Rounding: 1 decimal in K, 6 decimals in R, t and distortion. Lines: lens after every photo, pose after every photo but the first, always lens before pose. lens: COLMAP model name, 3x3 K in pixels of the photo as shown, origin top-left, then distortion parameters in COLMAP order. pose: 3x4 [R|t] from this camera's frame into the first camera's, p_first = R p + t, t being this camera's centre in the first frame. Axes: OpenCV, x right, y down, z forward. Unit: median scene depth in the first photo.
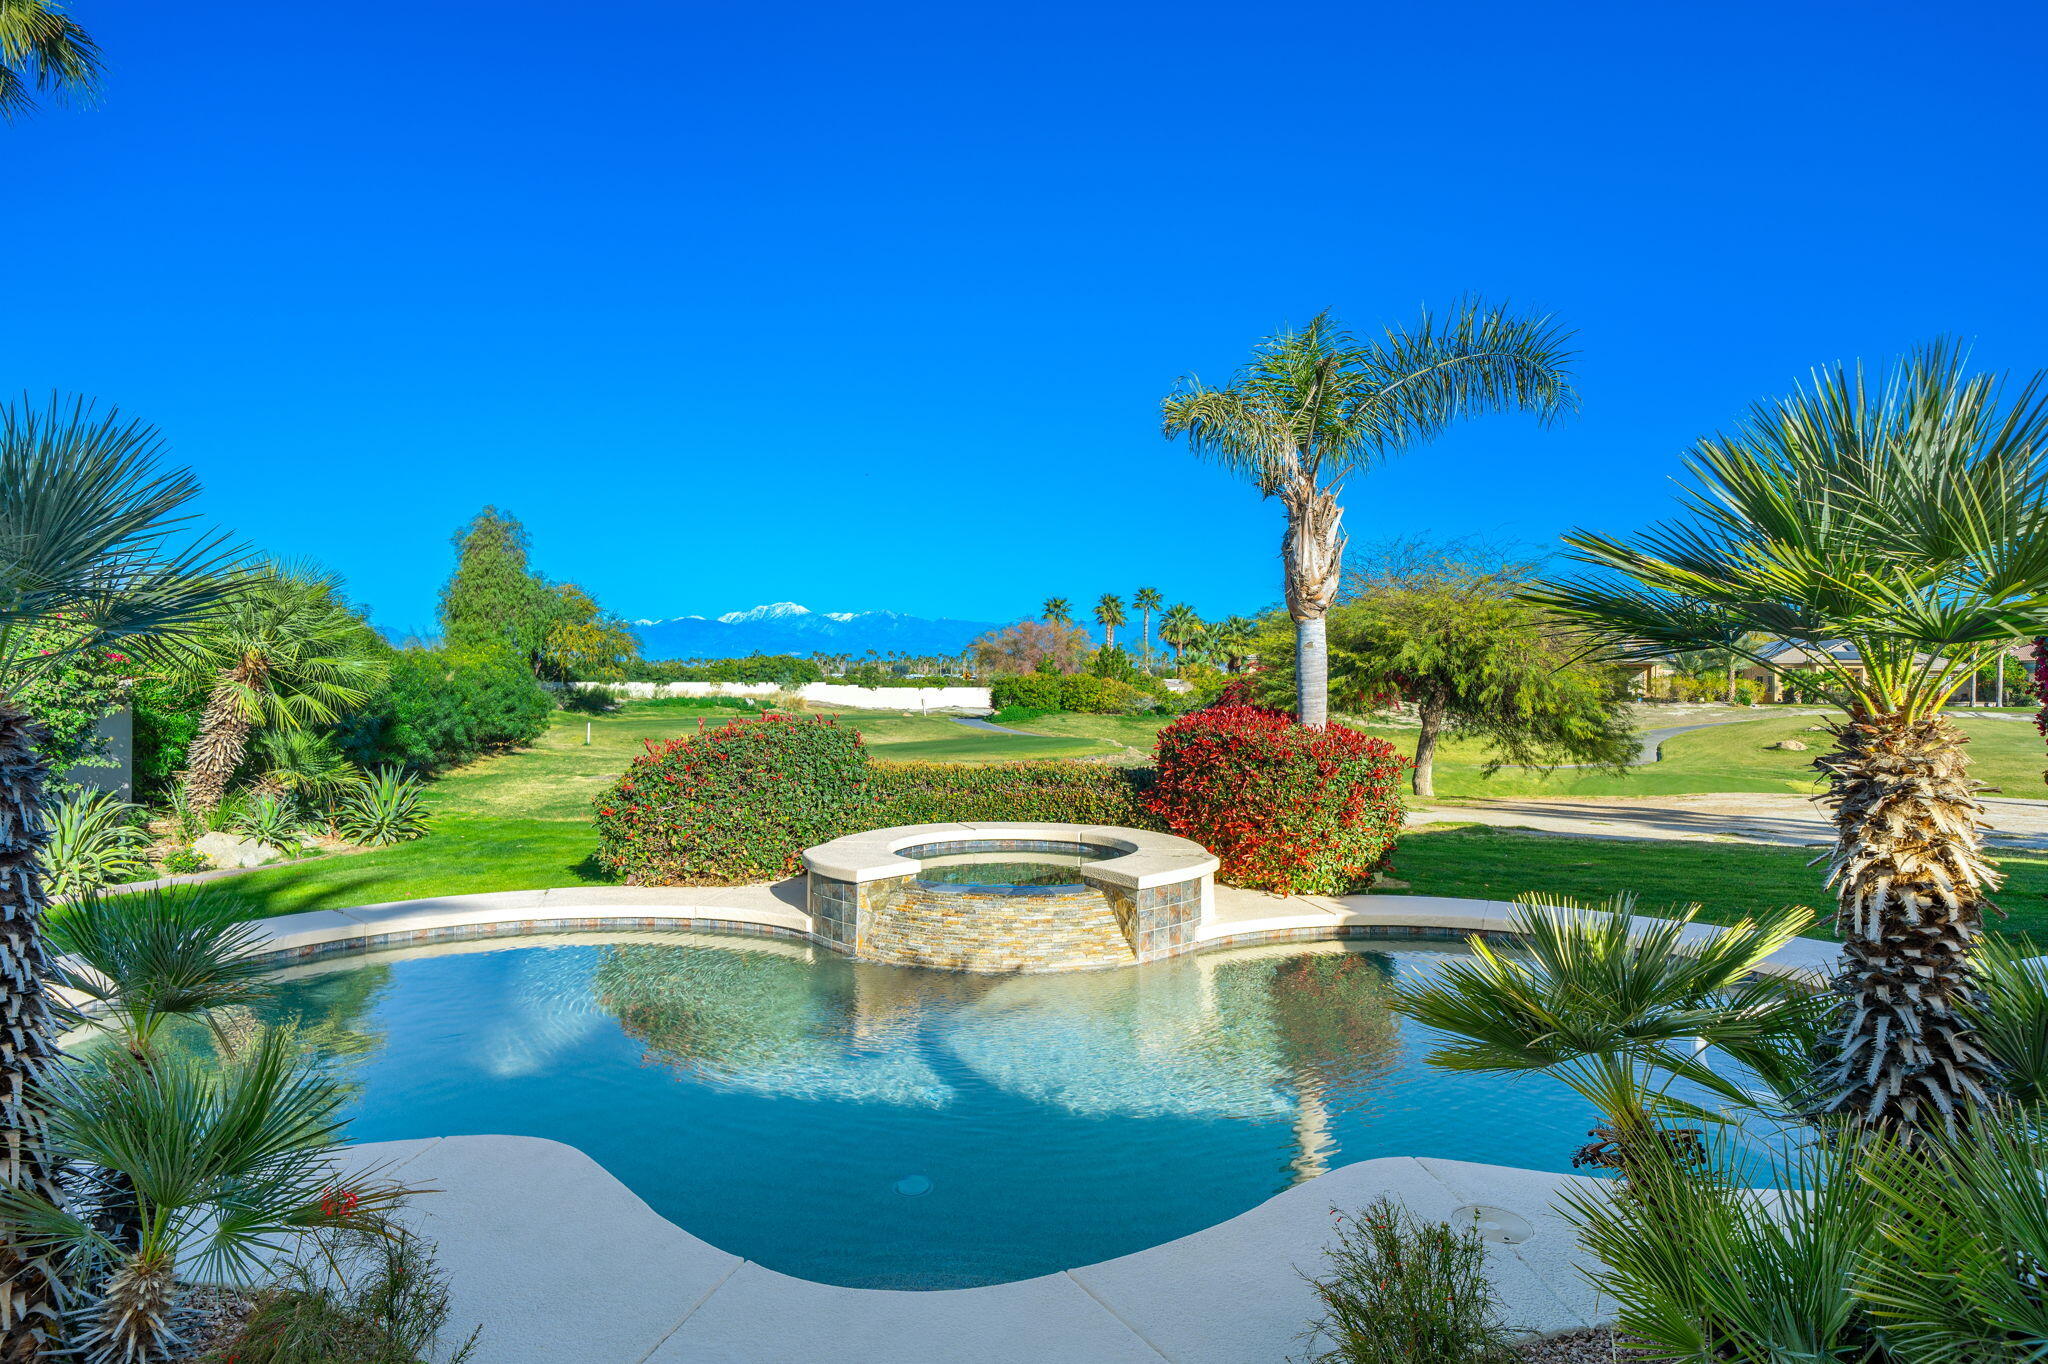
lens RADIAL K [[1138.2, 0, 1014.9], [0, 1138.2, 678.8], [0, 0, 1]] dist [0.007000, 0.000050]
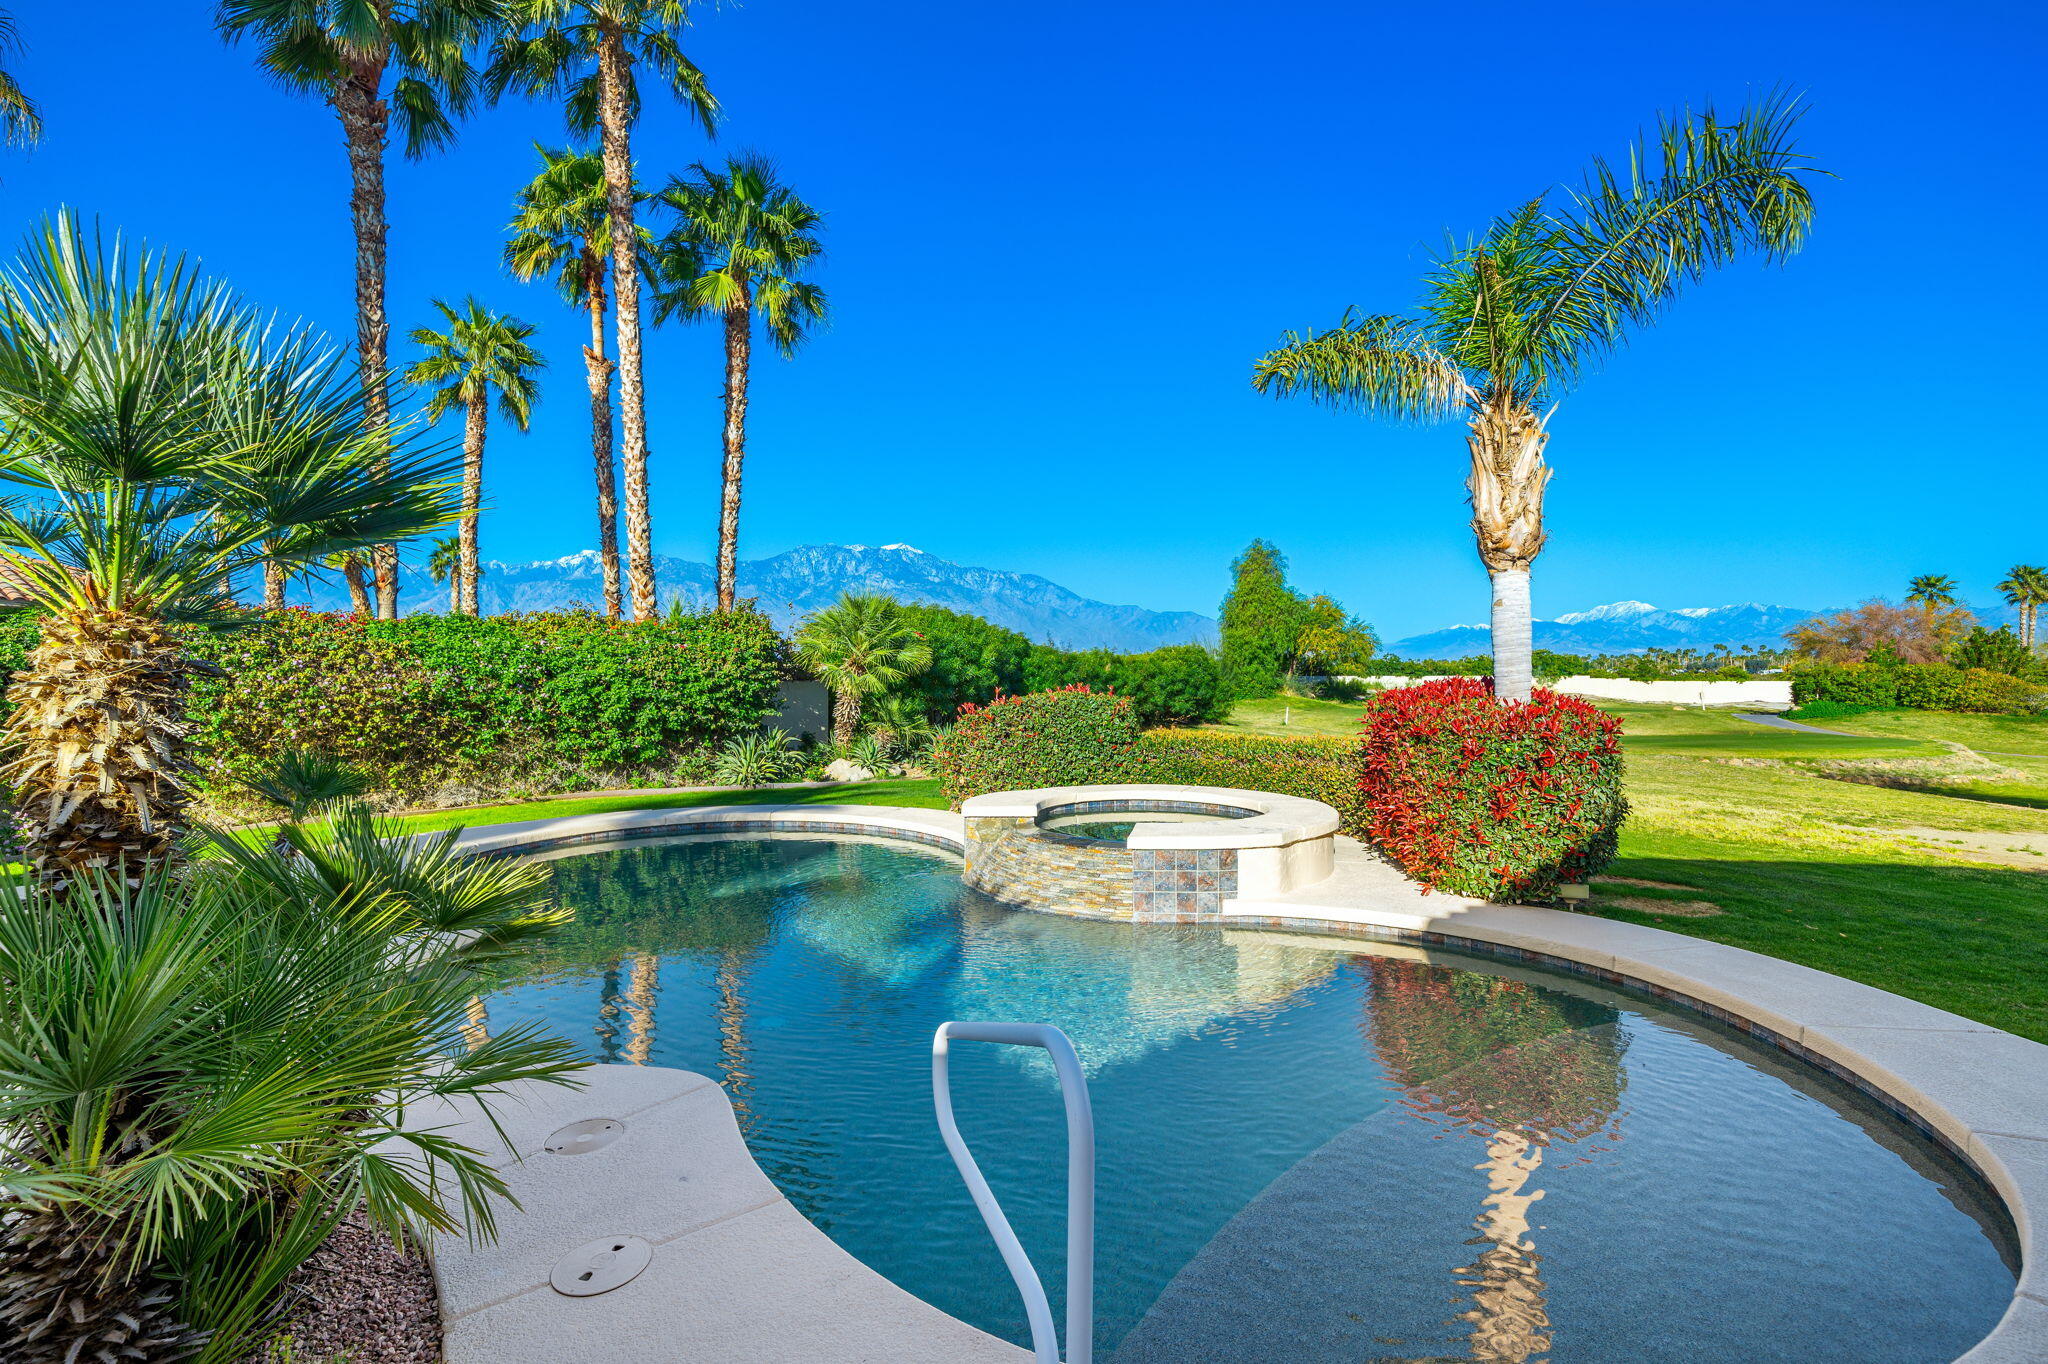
lens RADIAL K [[942.0, 0, 1026.9], [0, 942.0, 686.3], [0, 0, 1]] dist [0.003285, 0.001391]
pose [[0.707452, 0.001995, -0.706758, 0.104883], [0.004767, 0.999960, 0.007594, 0.005152], [0.706745, -0.008741, 0.707414, 0.054713]]
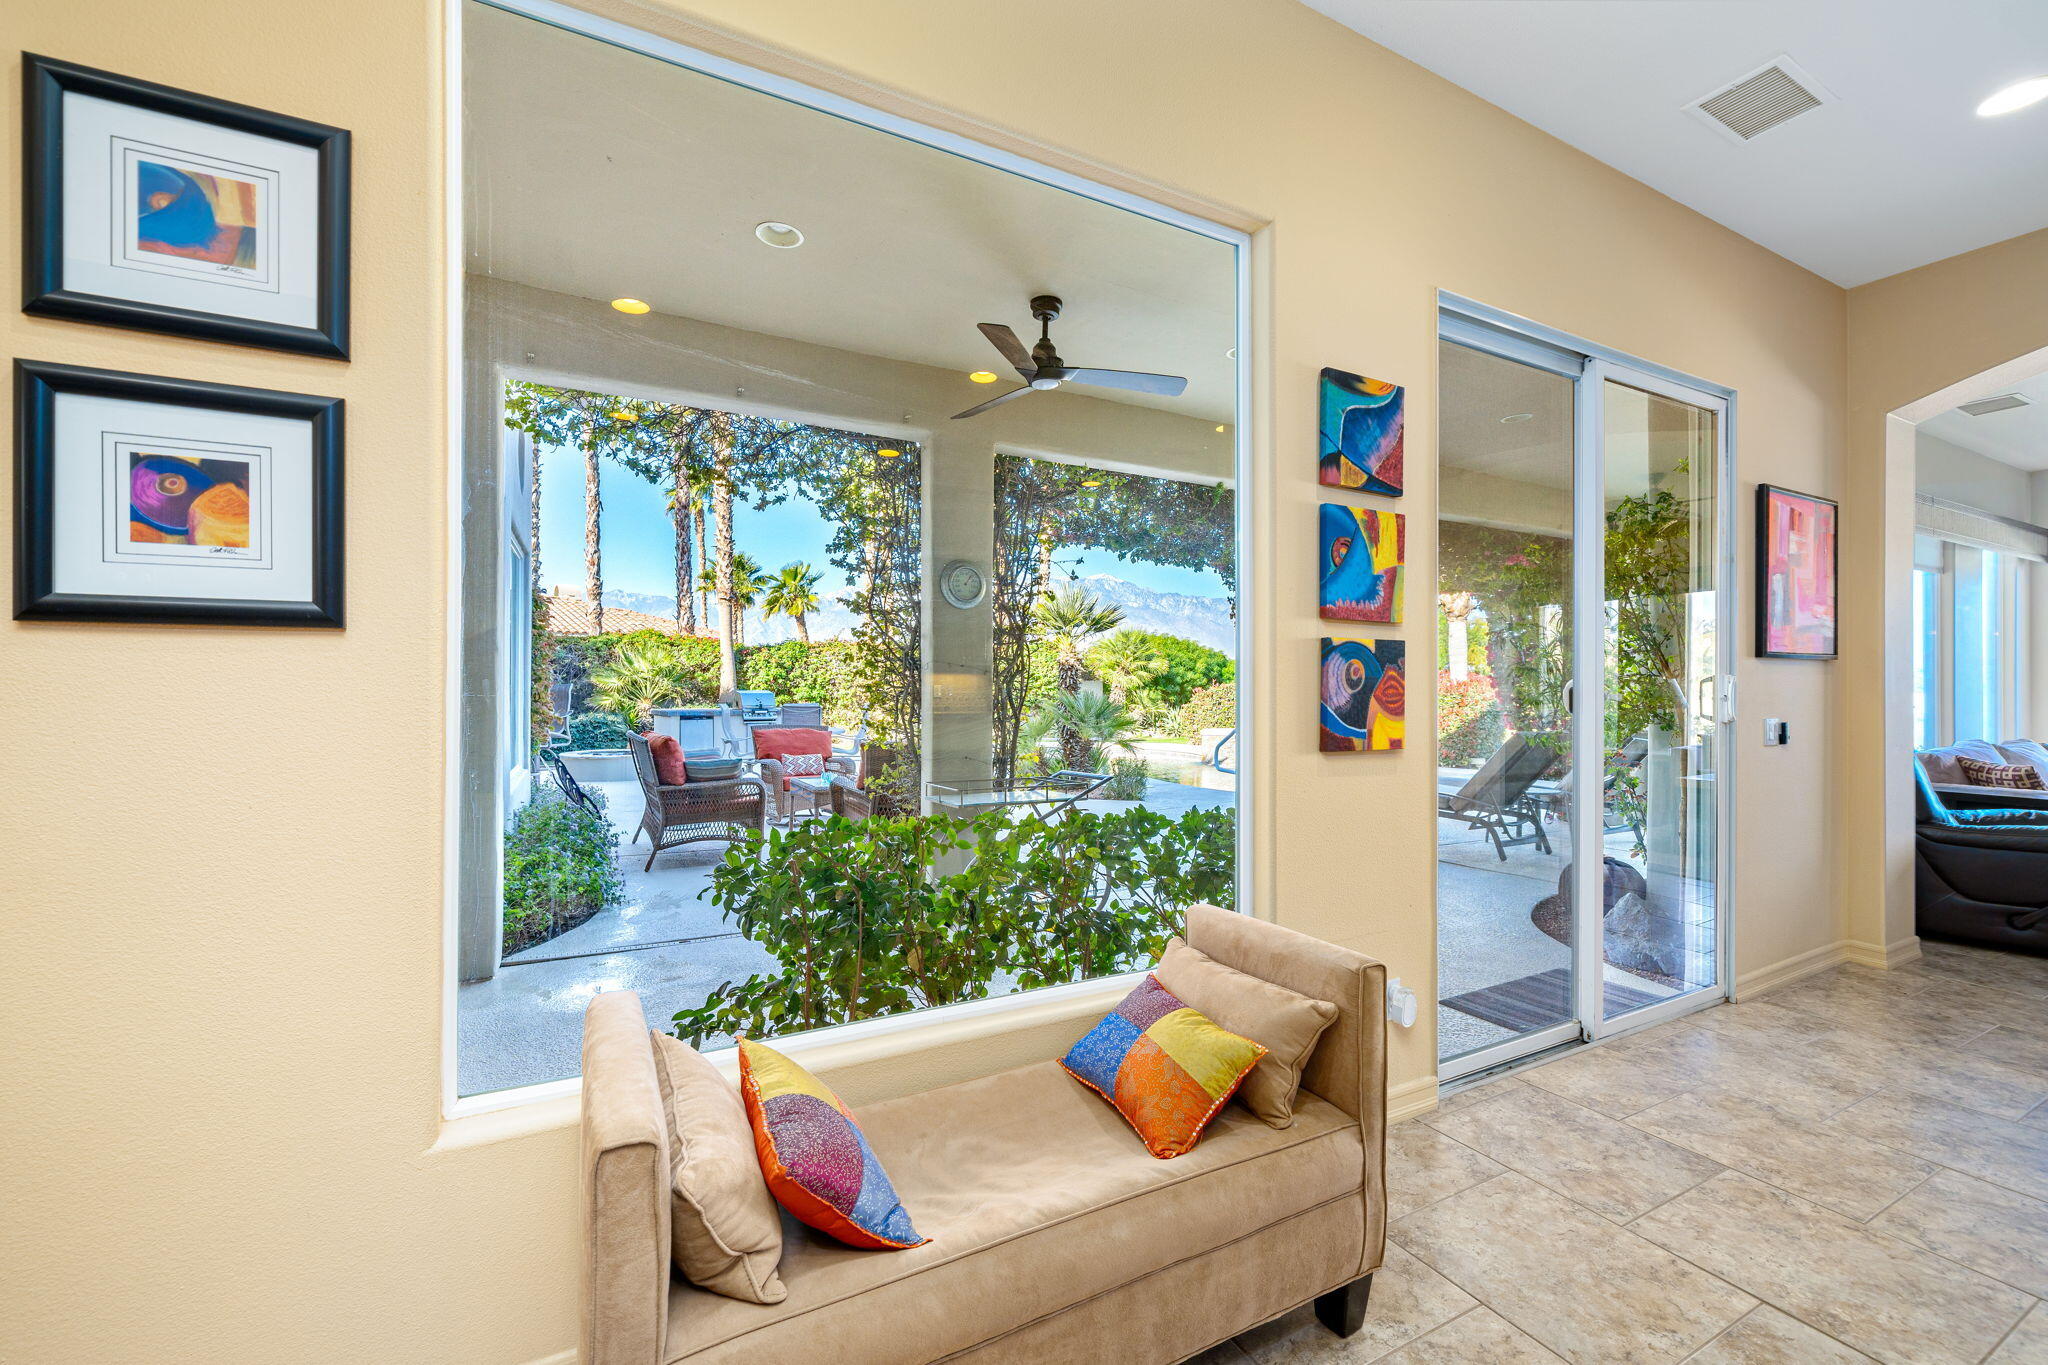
lens RADIAL K [[862.4, 0, 1008.4], [0, 862.4, 690.3], [0, 0, 1]] dist [0.011010, 0.000044]
pose [[0.523523, -0.004324, -0.852000, 0.226748], [0.000049, 0.999987, -0.005045, 0.013929], [0.852011, 0.002600, 0.523517, -0.076362]]
